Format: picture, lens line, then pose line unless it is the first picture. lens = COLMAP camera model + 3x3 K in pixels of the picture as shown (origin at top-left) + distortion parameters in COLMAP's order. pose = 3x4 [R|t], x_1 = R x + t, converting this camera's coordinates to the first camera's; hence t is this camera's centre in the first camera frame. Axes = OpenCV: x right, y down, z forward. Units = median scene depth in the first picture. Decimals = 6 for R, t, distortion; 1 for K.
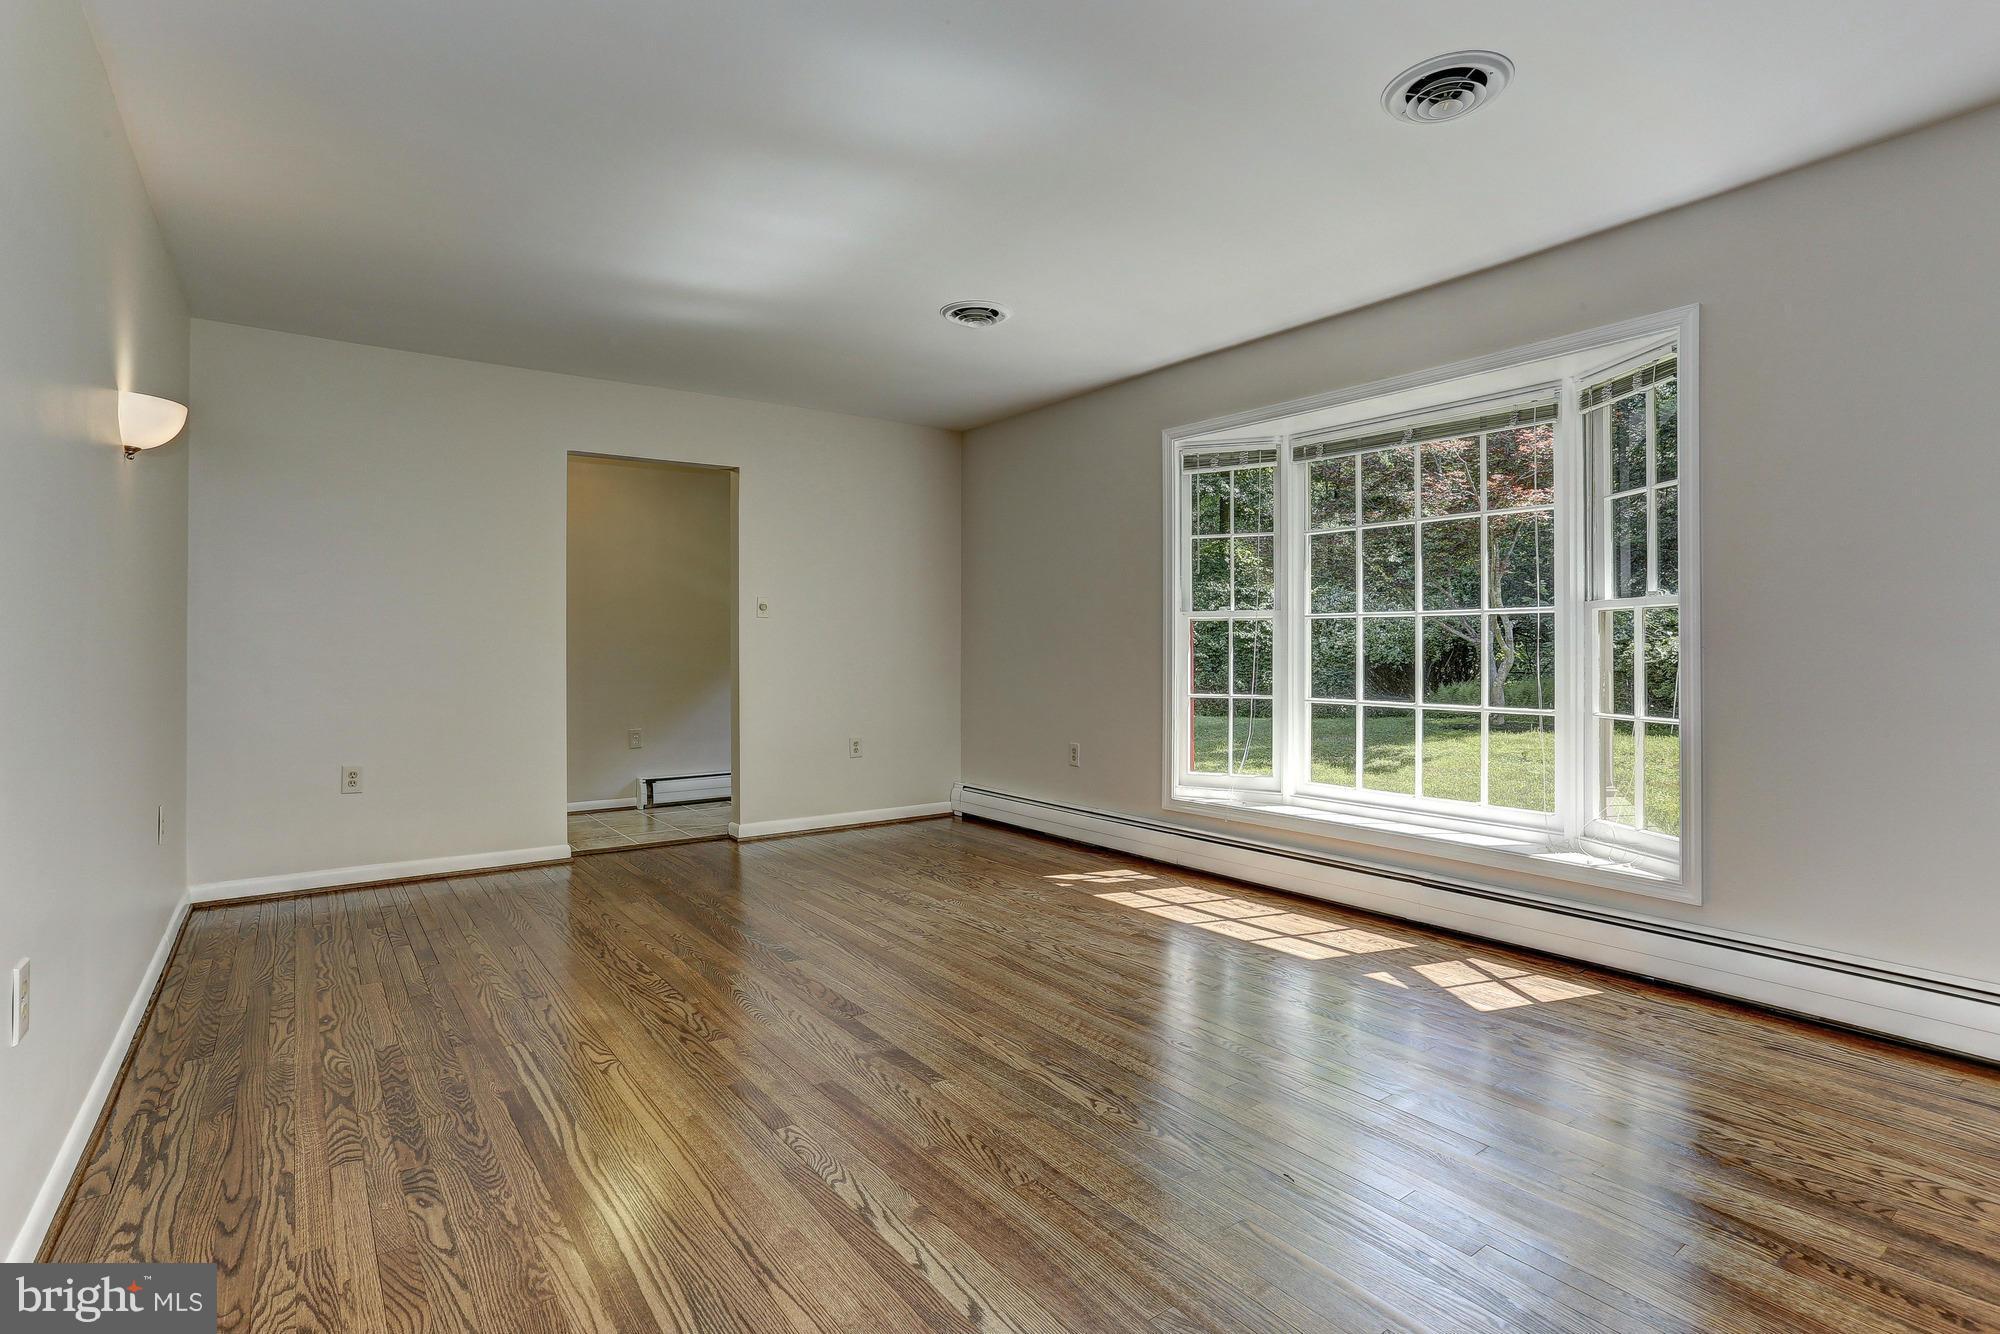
lens RADIAL K [[966.7, 0, 1008.4], [0, 966.7, 666.8], [0, 0, 1]] dist [-0.033000, 0.011325]
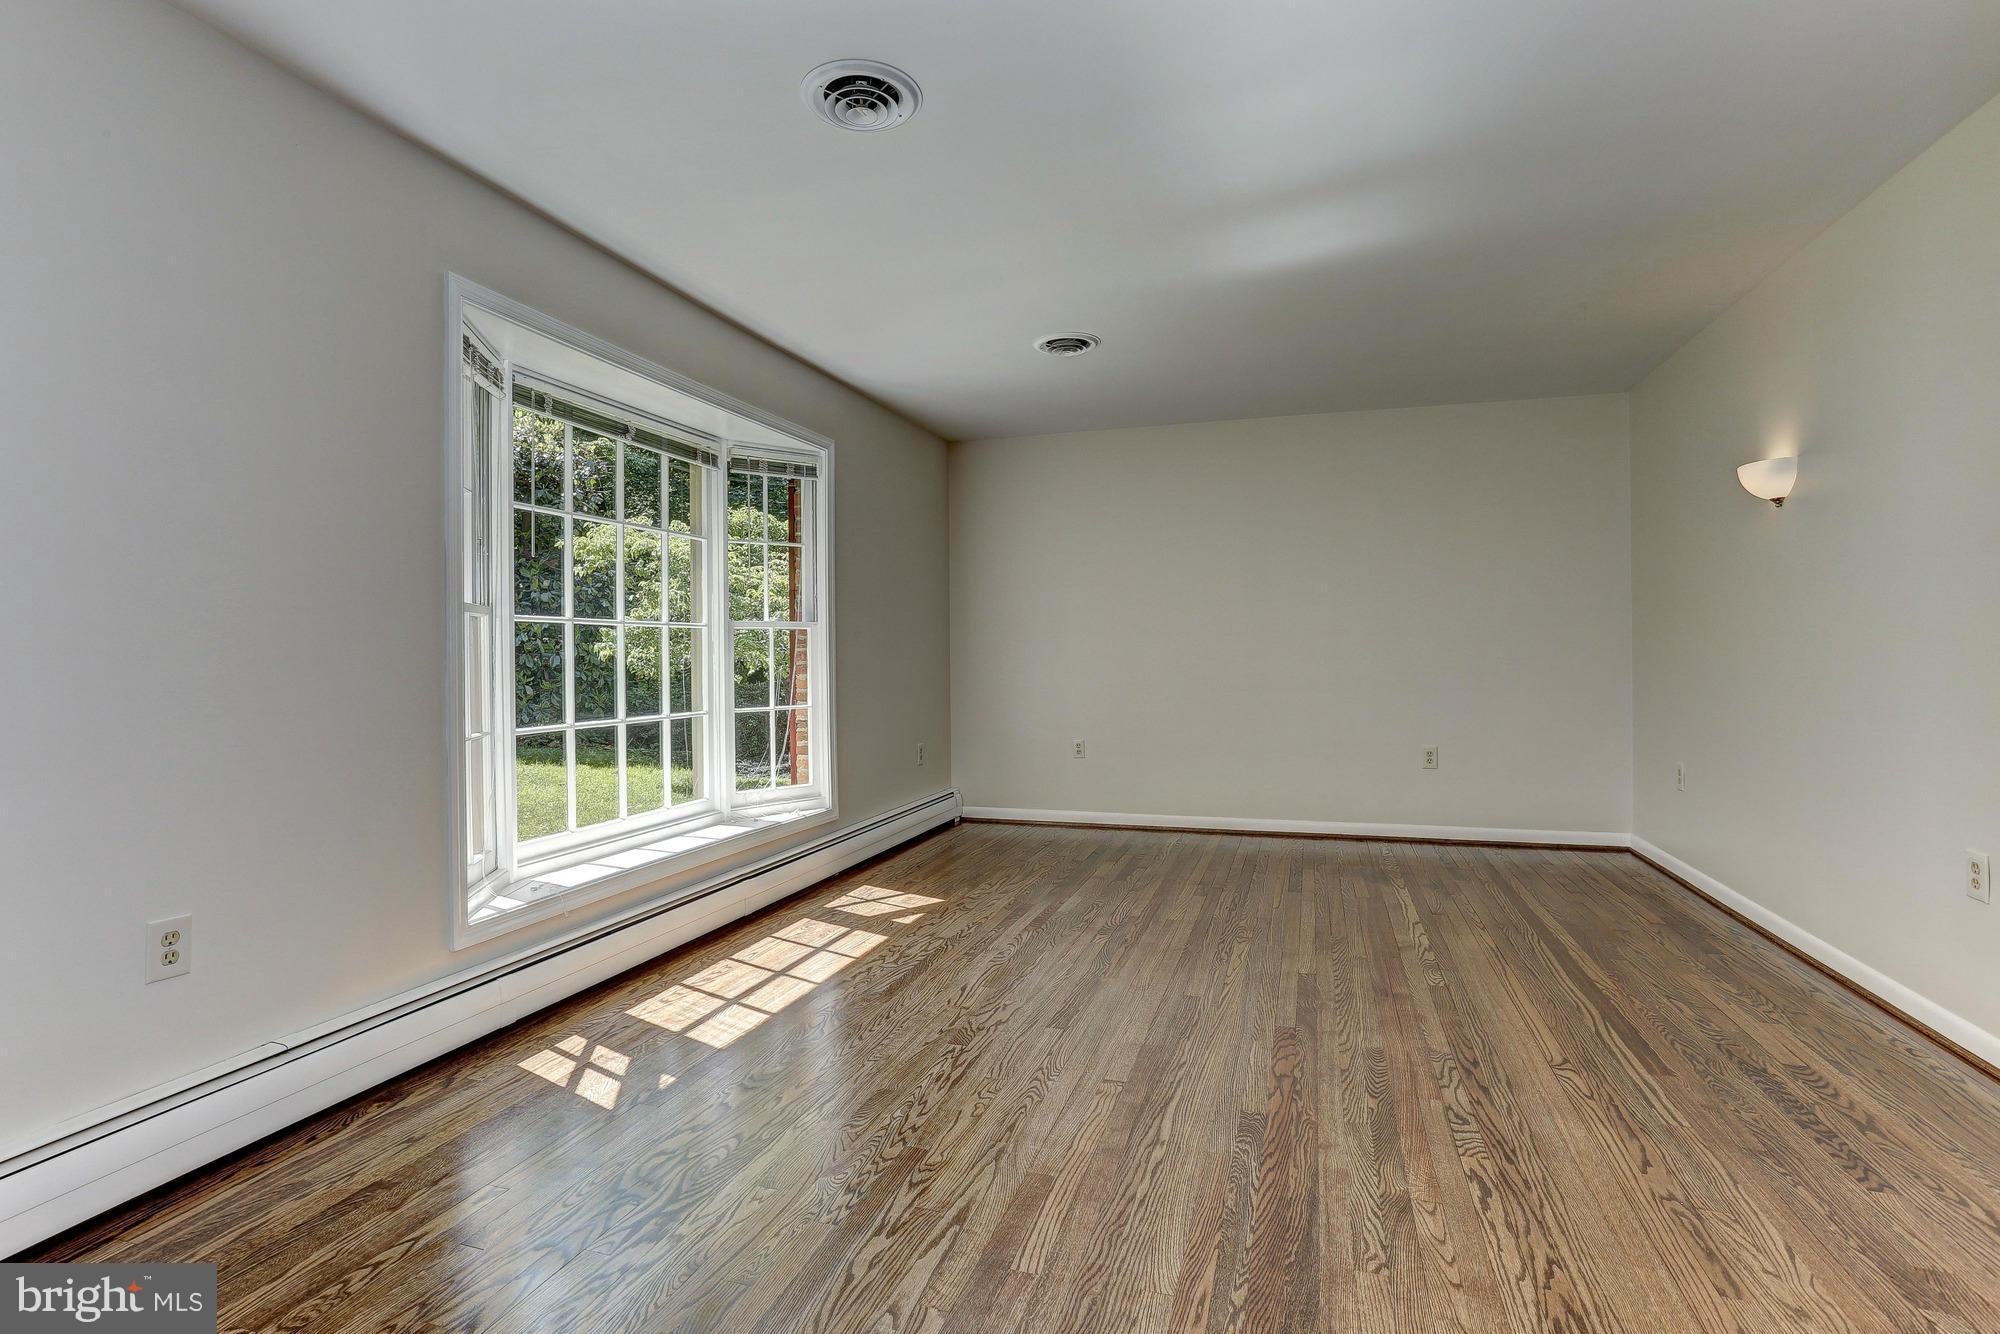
lens RADIAL K [[966.7, 0, 999.8], [0, 966.7, 650.4], [0, 0, 1]] dist [-0.033000, 0.011325]
pose [[-0.571389, 0.011614, 0.820597, -0.722416], [0.030123, 0.999523, 0.006828, -0.030972], [-0.820127, 0.028620, -0.571466, 1.627946]]
